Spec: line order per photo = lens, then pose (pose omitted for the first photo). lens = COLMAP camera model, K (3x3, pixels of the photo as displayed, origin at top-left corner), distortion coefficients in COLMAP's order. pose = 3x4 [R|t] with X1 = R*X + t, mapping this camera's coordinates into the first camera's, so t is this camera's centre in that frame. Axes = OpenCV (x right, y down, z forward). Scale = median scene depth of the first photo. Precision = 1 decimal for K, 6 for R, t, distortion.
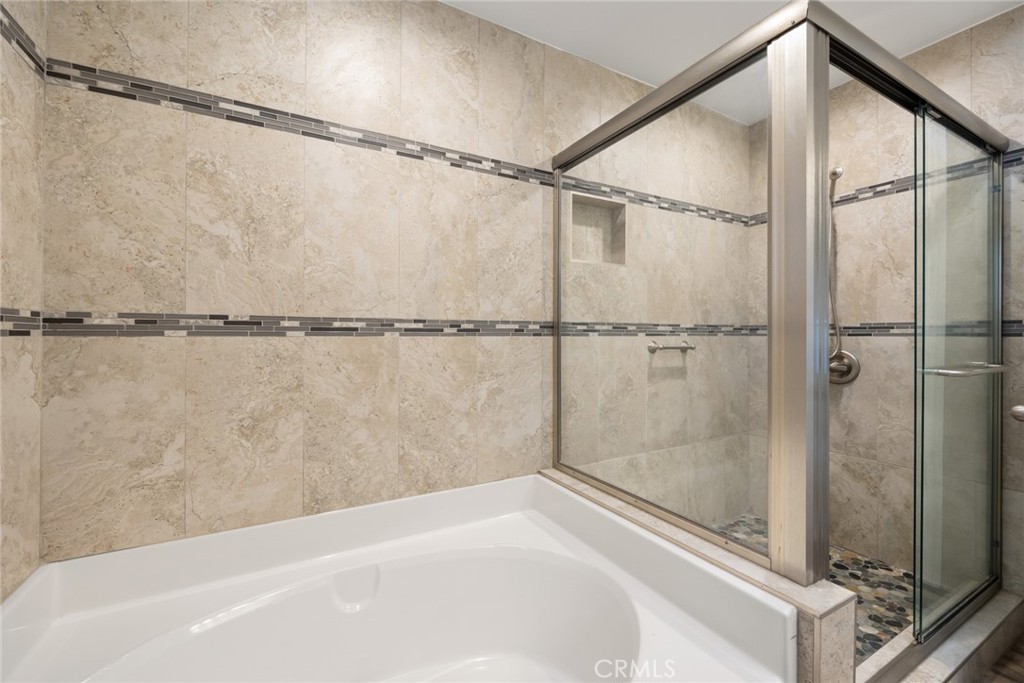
lens RADIAL K [[402.1, 0, 508.7], [0, 402.1, 336.6], [0, 0, 1]] dist [0.000376, 0.000221]
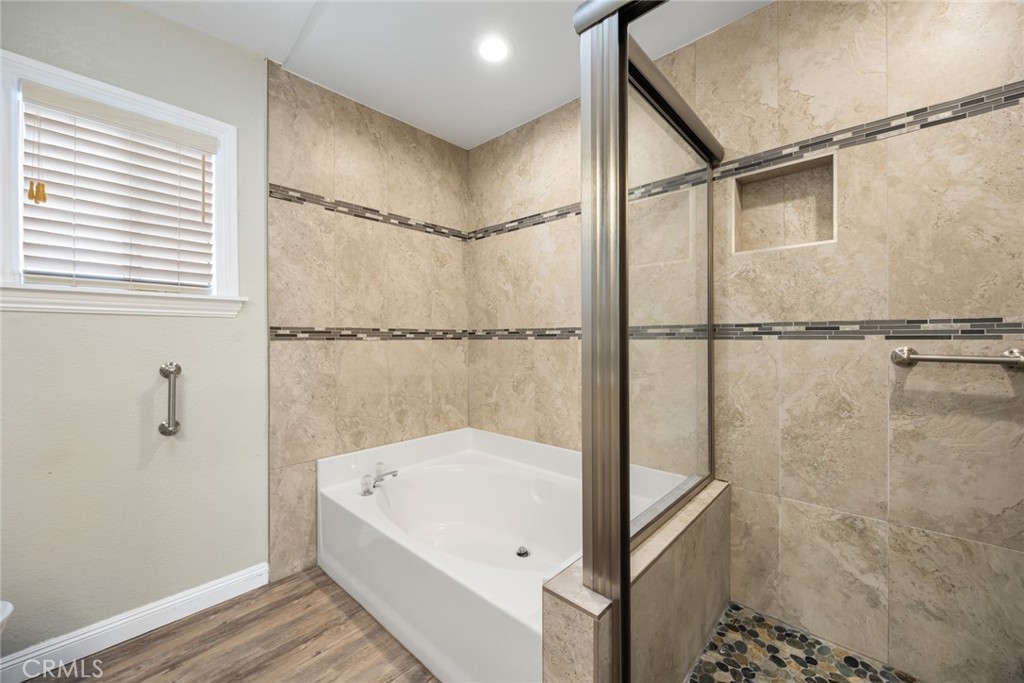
lens RADIAL K [[402.1, 0, 507.6], [0, 402.1, 340.7], [0, 0, 1]] dist [0.000376, 0.000221]
pose [[0.321060, 0.004499, -0.947048, 0.911046], [0.001068, 0.999986, 0.005113, -0.004210], [0.947058, -0.002654, 0.321051, 0.261950]]
